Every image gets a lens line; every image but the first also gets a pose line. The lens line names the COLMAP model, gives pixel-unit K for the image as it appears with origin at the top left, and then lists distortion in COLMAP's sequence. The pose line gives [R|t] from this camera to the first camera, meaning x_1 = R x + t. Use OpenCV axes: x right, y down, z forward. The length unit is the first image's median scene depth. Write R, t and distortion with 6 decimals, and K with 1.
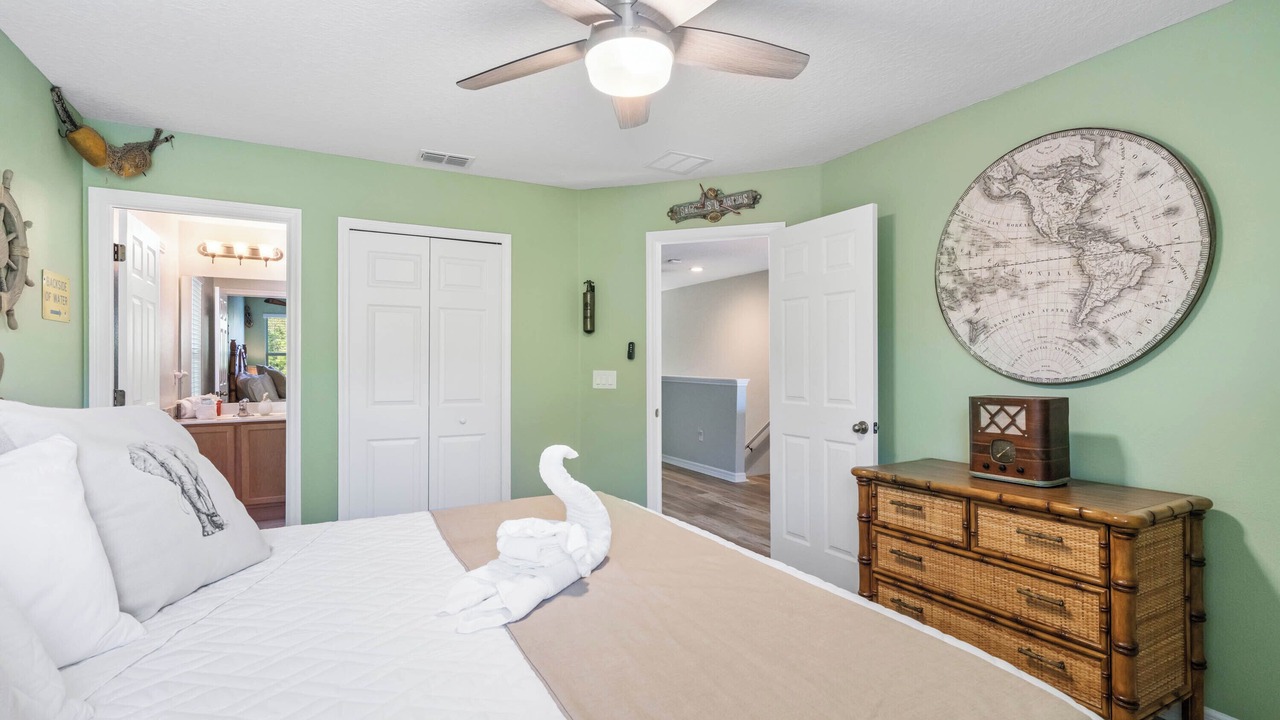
lens RADIAL K [[602.8, 0, 640.0], [0, 602.8, 360.0], [0, 0, 1]] dist [-0.001284, -0.000071]
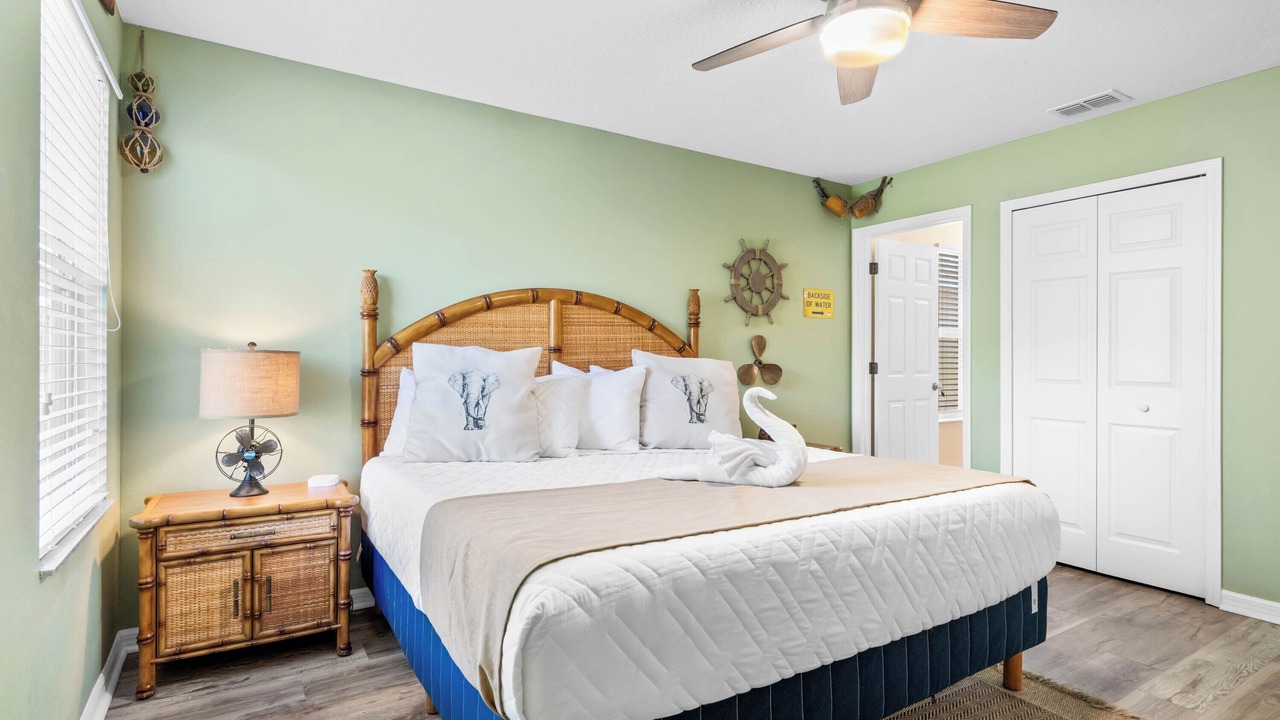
lens RADIAL K [[602.8, 0, 640.0], [0, 602.8, 360.0], [0, 0, 1]] dist [-0.001284, -0.000071]
pose [[0.097453, 0.002960, -0.995236, 0.543588], [0.004255, 0.999985, 0.003391, 0.036604], [0.995231, -0.004566, 0.097439, 0.291617]]
